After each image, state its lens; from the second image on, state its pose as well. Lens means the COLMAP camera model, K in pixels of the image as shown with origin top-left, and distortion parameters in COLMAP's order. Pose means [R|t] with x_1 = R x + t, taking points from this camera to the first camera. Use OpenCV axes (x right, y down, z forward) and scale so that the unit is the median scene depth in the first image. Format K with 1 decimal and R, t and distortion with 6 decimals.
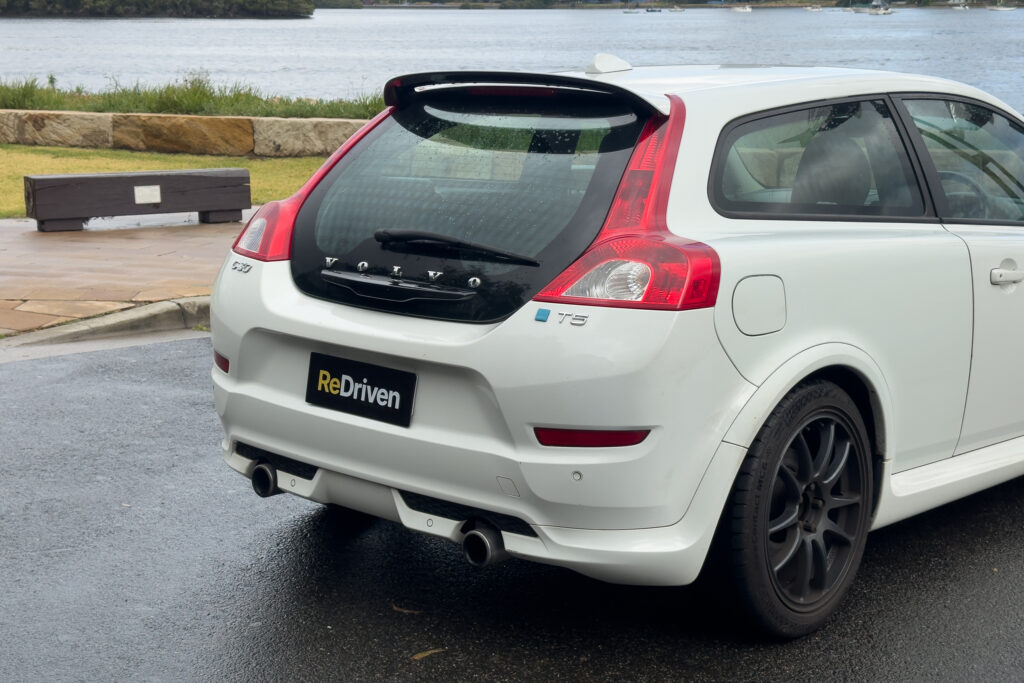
lens RADIAL K [[1399.4, 0, 491.7], [0, 1399.4, 341.1], [0, 0, 1]] dist [0.163809, -0.140601]
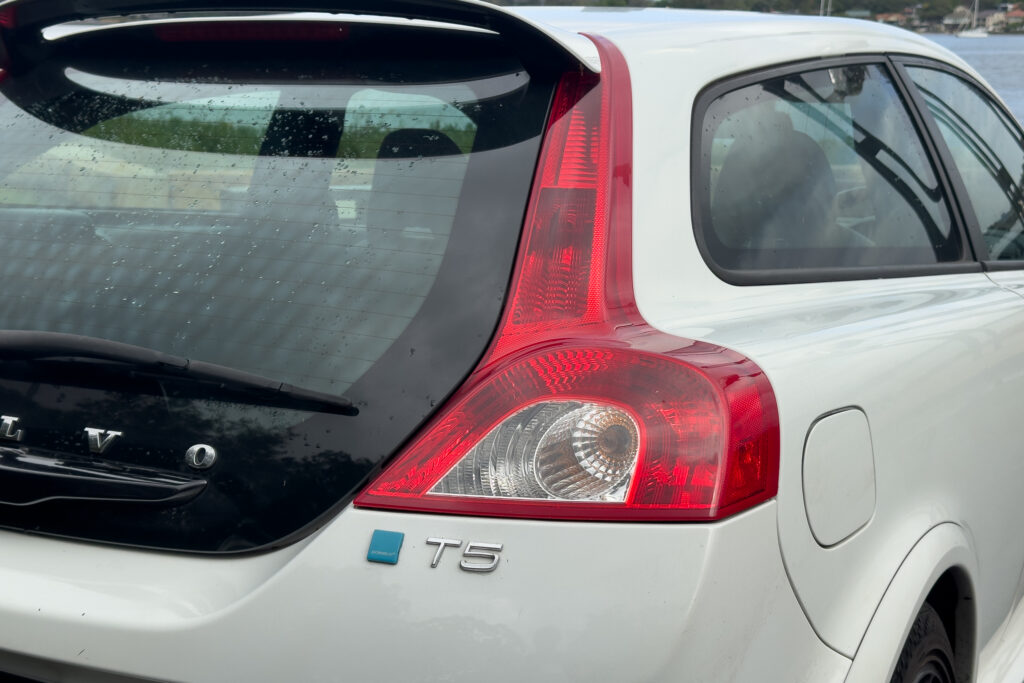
lens RADIAL K [[1399.4, 0, 491.7], [0, 1399.4, 341.1], [0, 0, 1]] dist [0.163809, -0.140601]
pose [[0.973824, -0.042654, 0.223266, -0.019725], [0.046363, 0.998860, -0.011395, -0.065055], [-0.222526, 0.021448, 0.974691, 0.538714]]
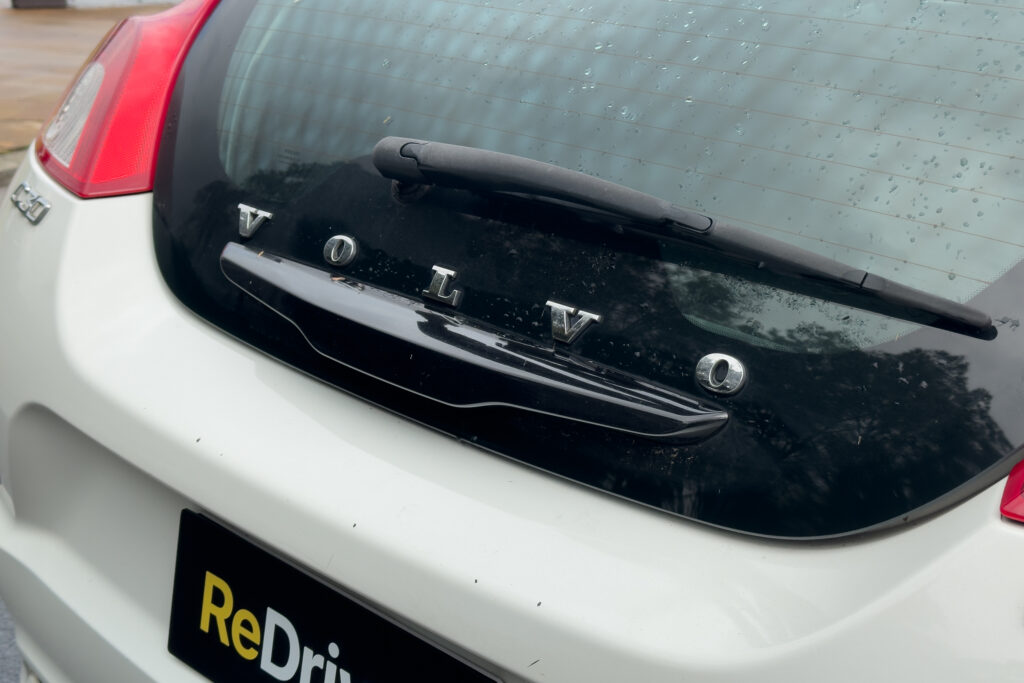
lens RADIAL K [[1404.9, 0, 512.0], [0, 1404.9, 341.5], [0, 0, 1]] dist [0.136111, -0.018427]
pose [[0.998976, 0.024646, -0.037950, -0.041013], [-0.018342, 0.987219, 0.158310, -0.086850], [0.041366, -0.157451, 0.986660, 0.699477]]
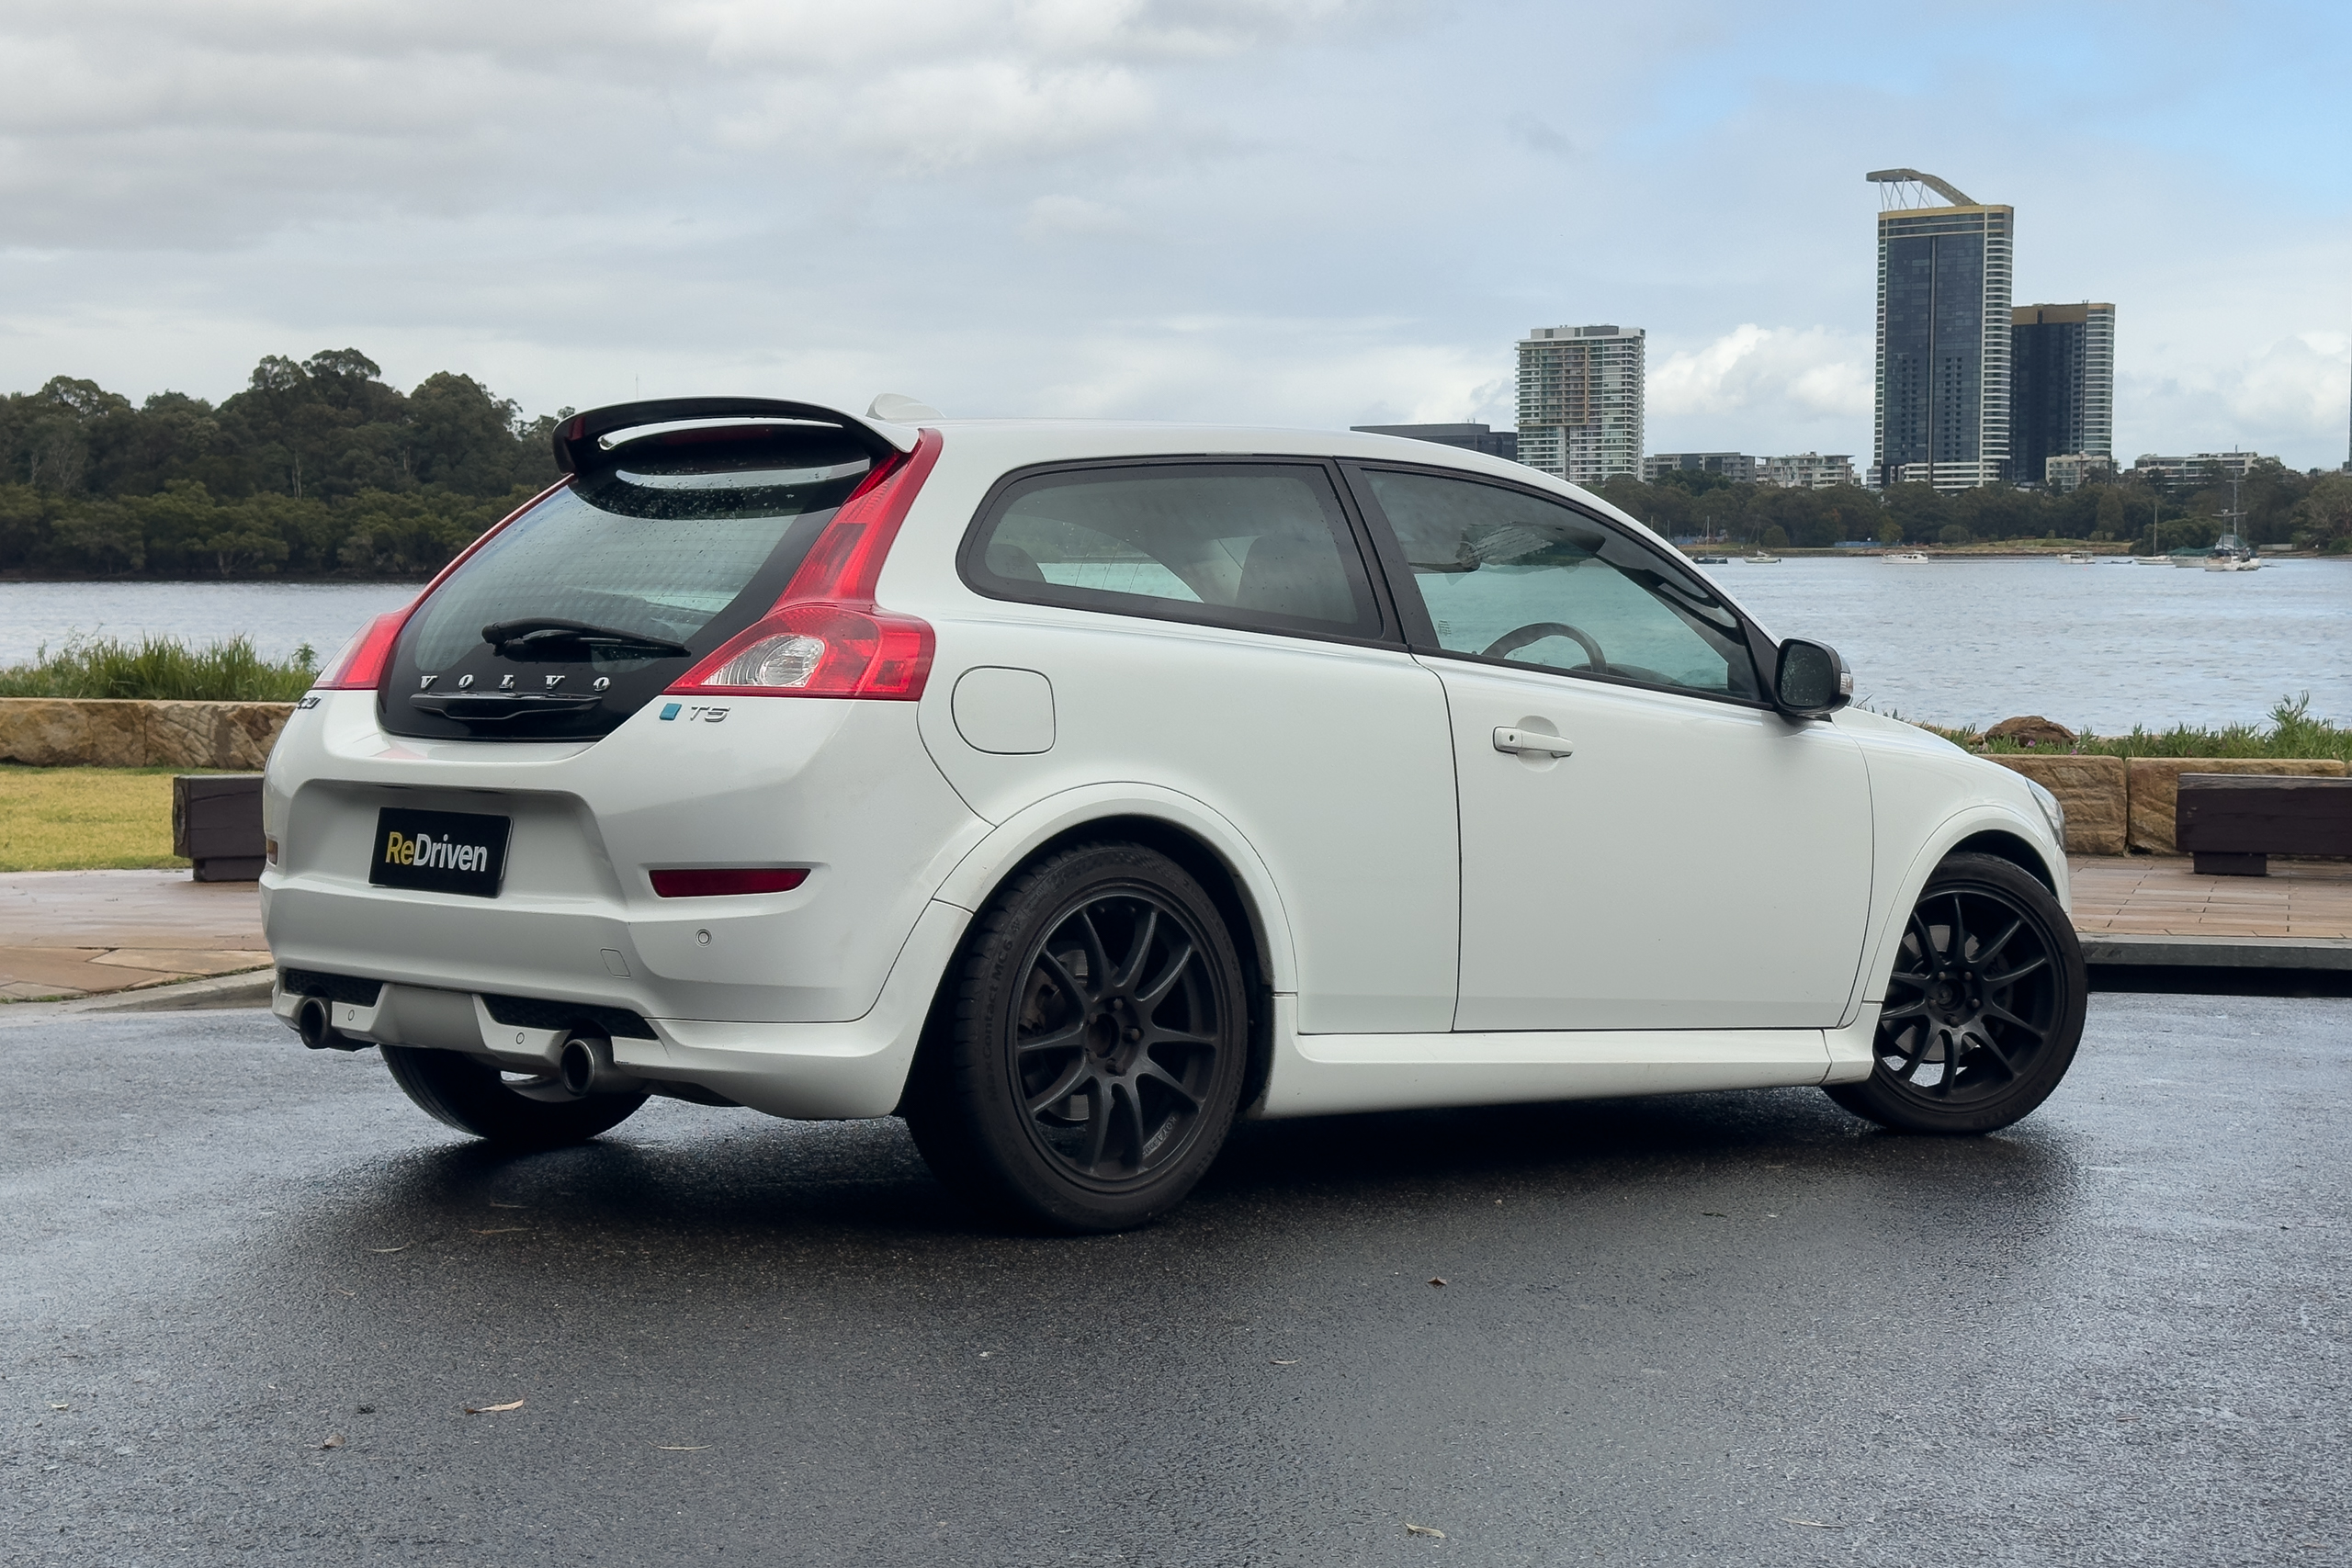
lens RADIAL K [[3213.9, 0, 1129.4], [0, 3213.9, 783.0], [0, 0, 1]] dist [0.163809, -0.140601]
pose [[0.997731, 0.002954, -0.067269, 0.333236], [-0.013743, 0.986941, -0.160493, 0.242177], [0.065916, 0.161053, 0.984742, -0.491310]]
